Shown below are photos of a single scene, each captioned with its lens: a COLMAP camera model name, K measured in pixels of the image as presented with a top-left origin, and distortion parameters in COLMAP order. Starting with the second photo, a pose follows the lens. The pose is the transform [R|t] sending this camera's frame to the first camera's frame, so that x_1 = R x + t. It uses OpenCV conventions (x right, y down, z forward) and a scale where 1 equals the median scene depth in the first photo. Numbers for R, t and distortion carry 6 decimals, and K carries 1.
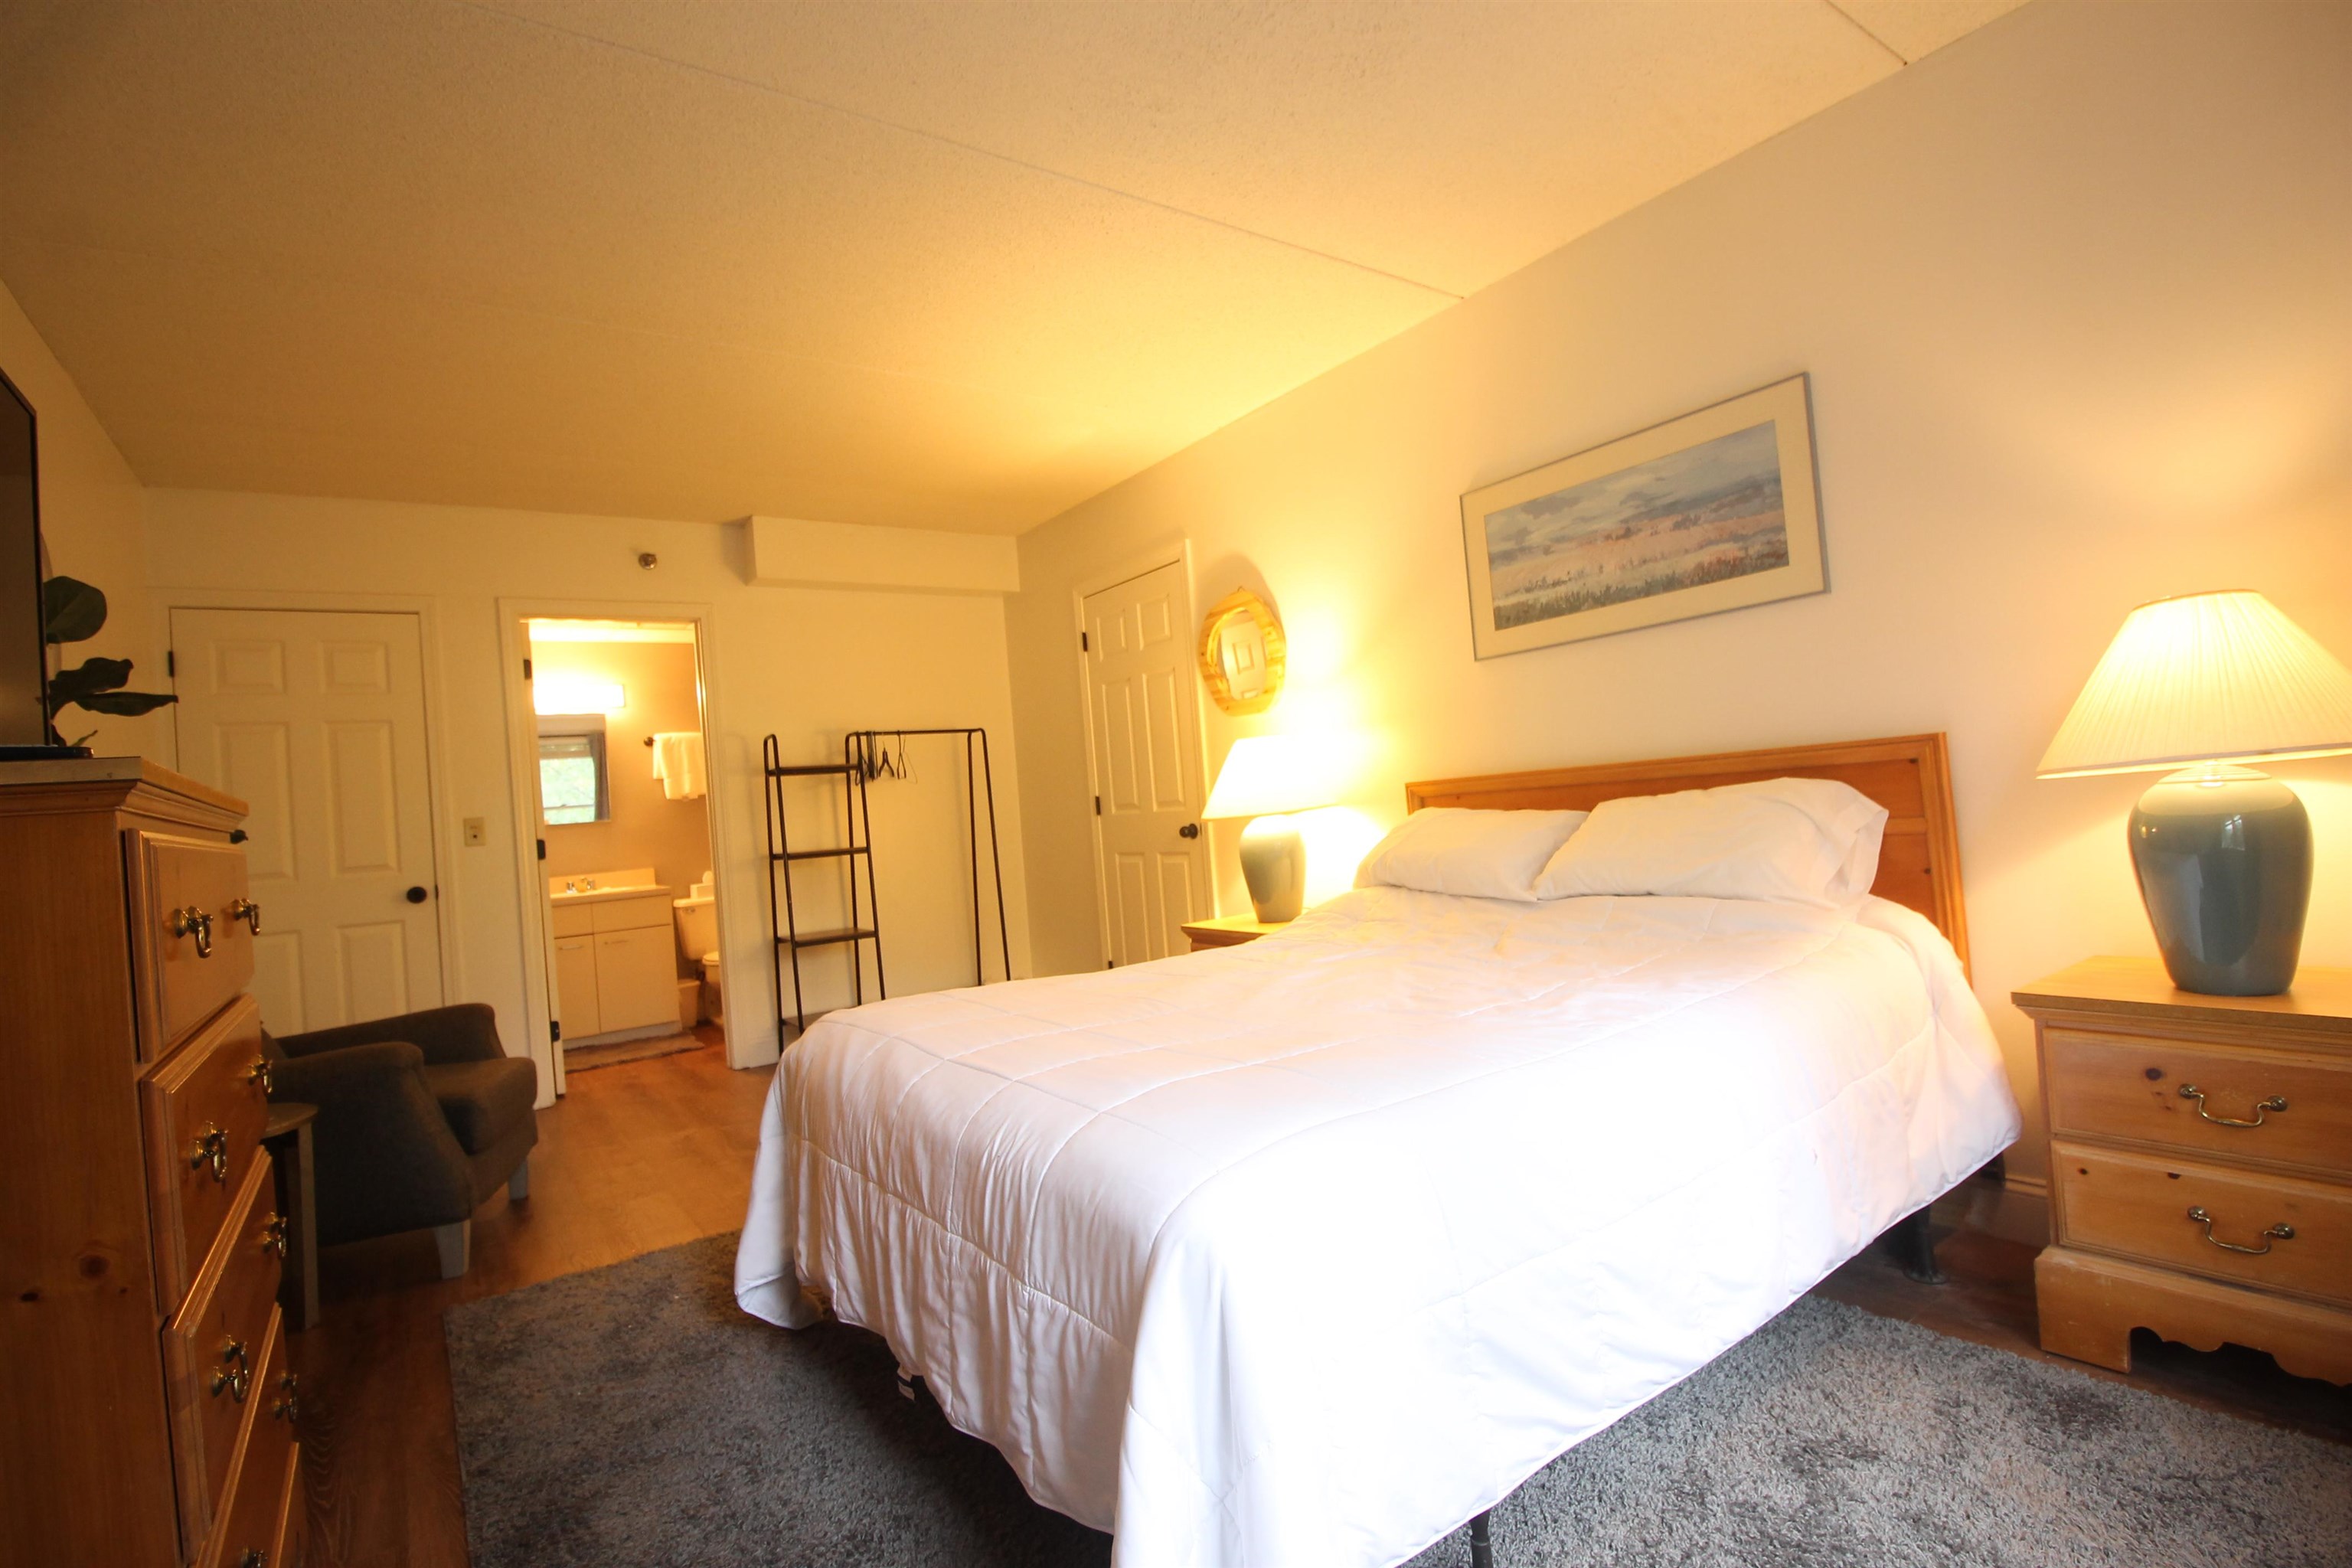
lens RADIAL K [[1102.1, 0, 1177.1], [0, 1102.1, 781.7], [0, 0, 1]] dist [-0.018598, 0.000084]
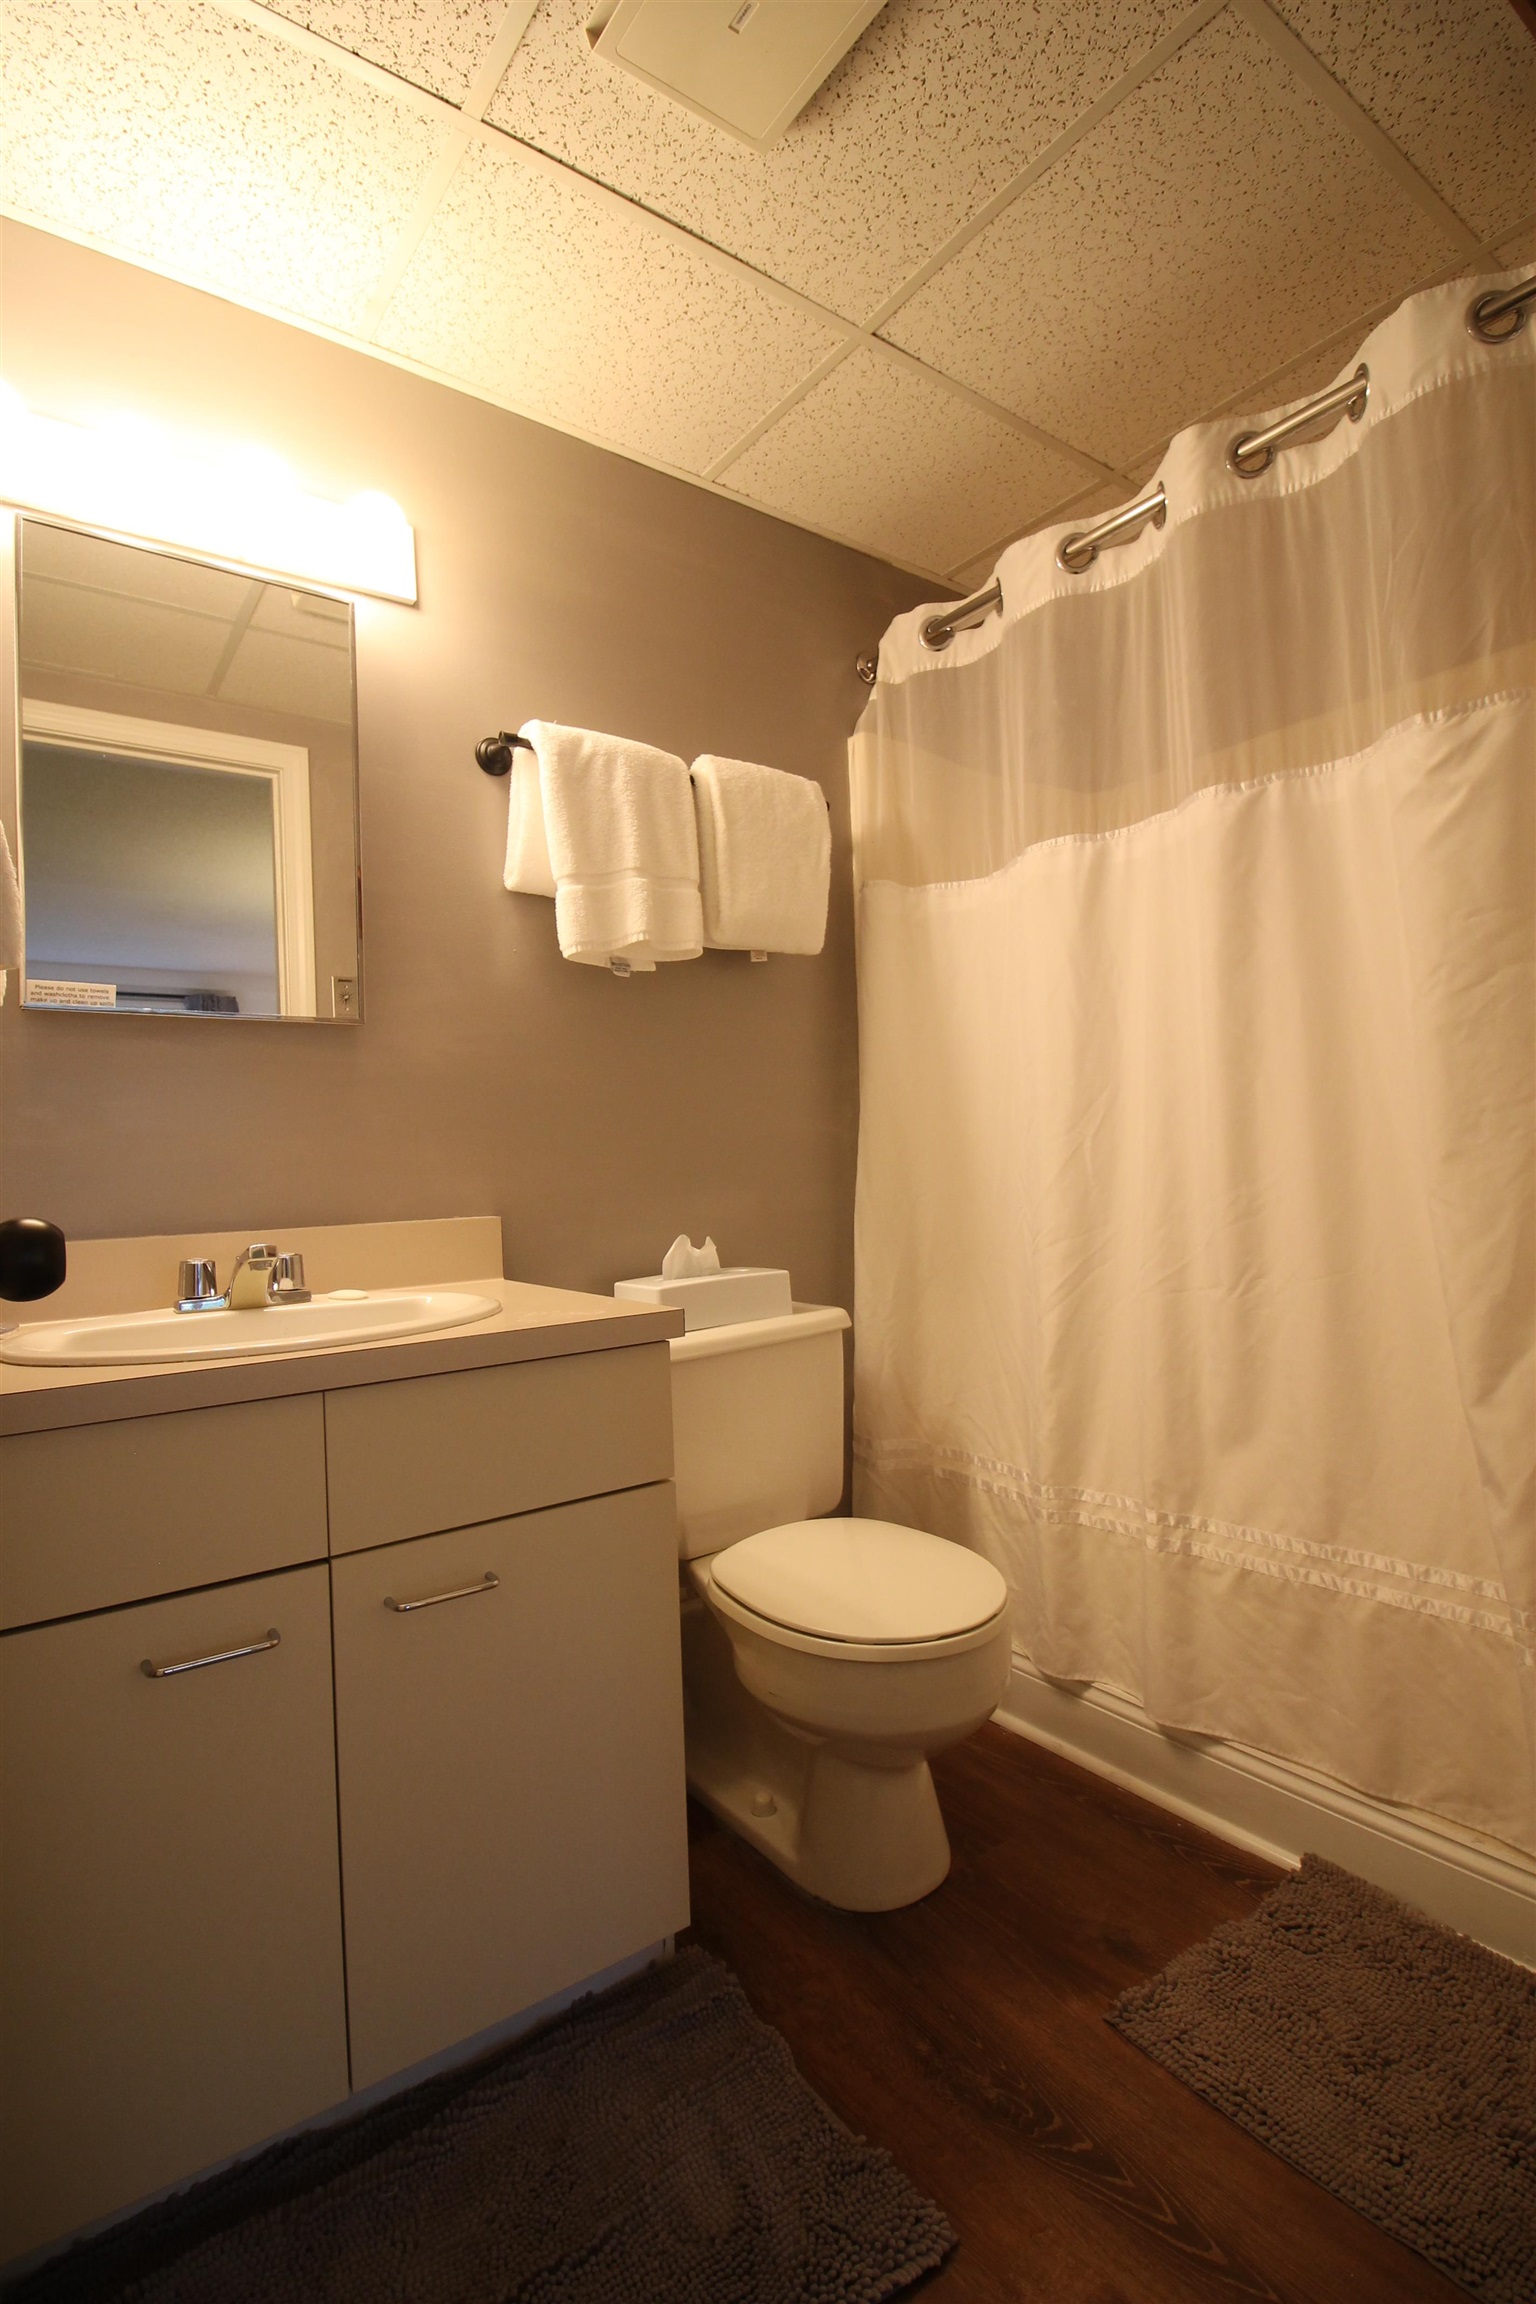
lens RADIAL K [[1079.6, 0, 765.8], [0, 1079.6, 1156.2], [0, 0, 1]] dist [-0.018598, 0.000084]
pose [[0.999164, 0.039334, 0.011141, -0.499255], [-0.039325, 0.999226, -0.001042, 0.074829], [-0.011173, 0.000603, 0.999937, 0.881454]]
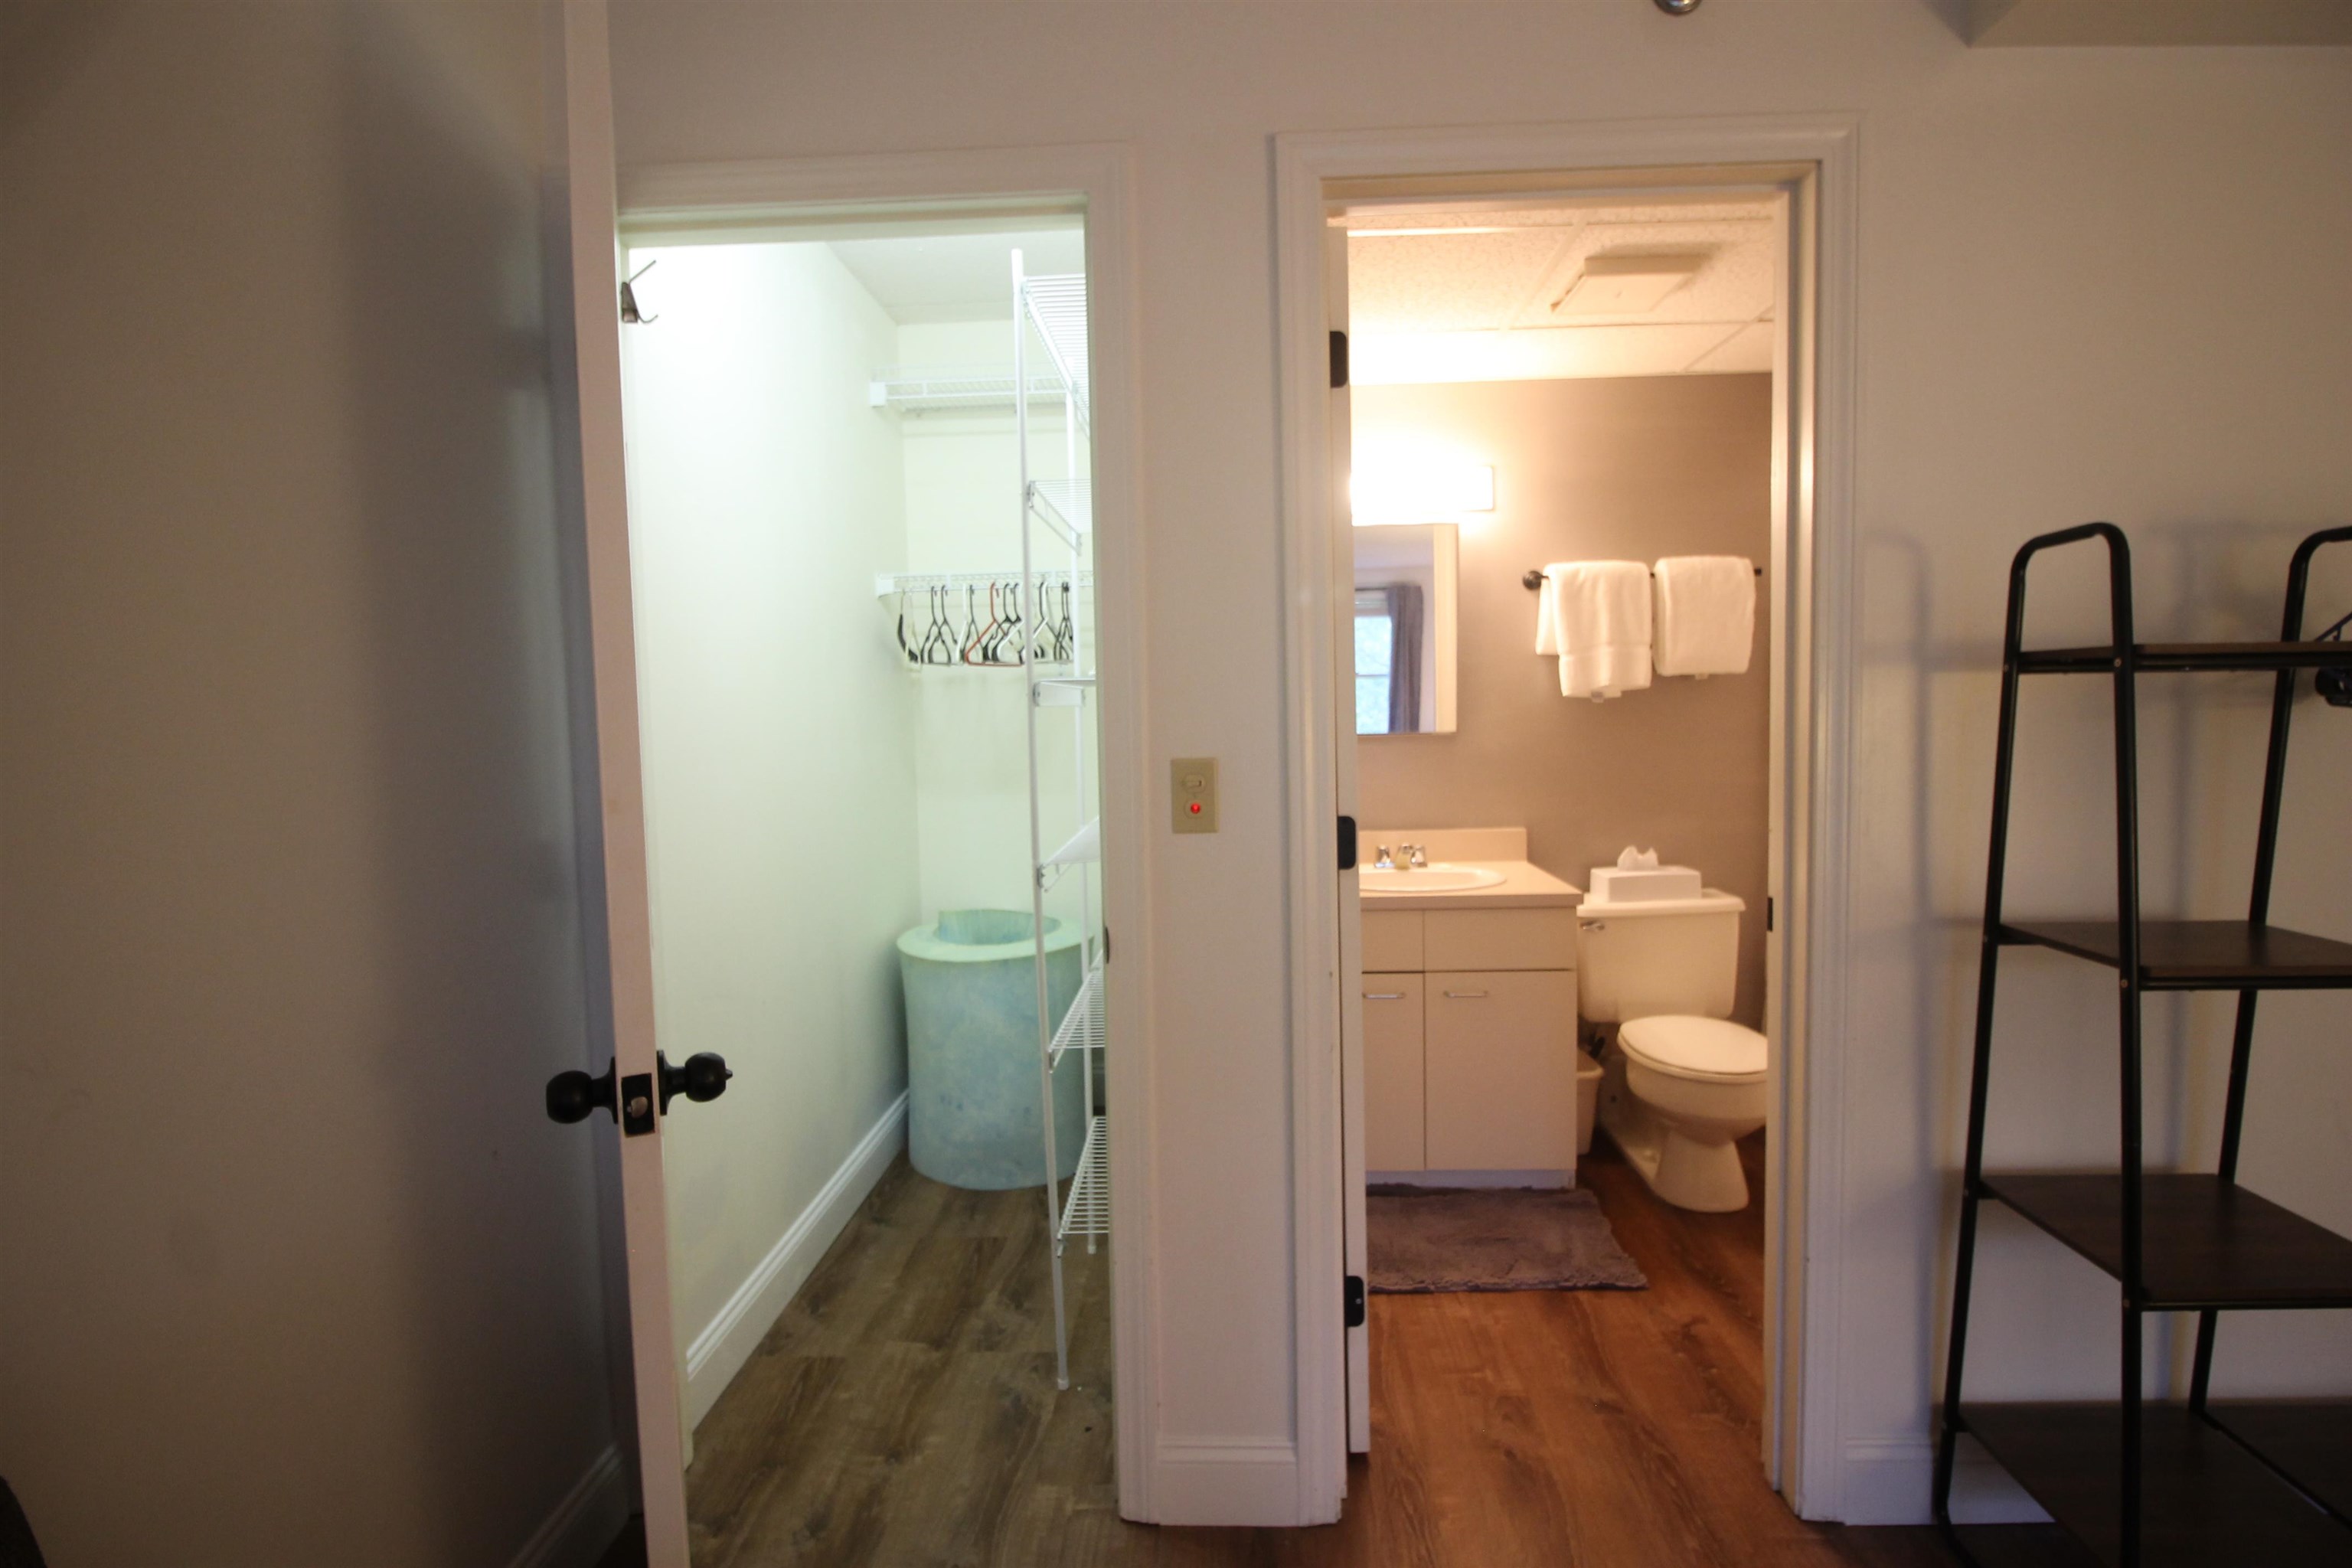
lens RADIAL K [[1102.1, 0, 1175.9], [0, 1102.1, 780.3], [0, 0, 1]] dist [-0.018598, 0.000084]
pose [[0.789273, 0.103752, -0.605214, -0.355595], [-0.029468, 0.990886, 0.131438, -0.008246], [0.613335, -0.085906, 0.785137, 0.593021]]
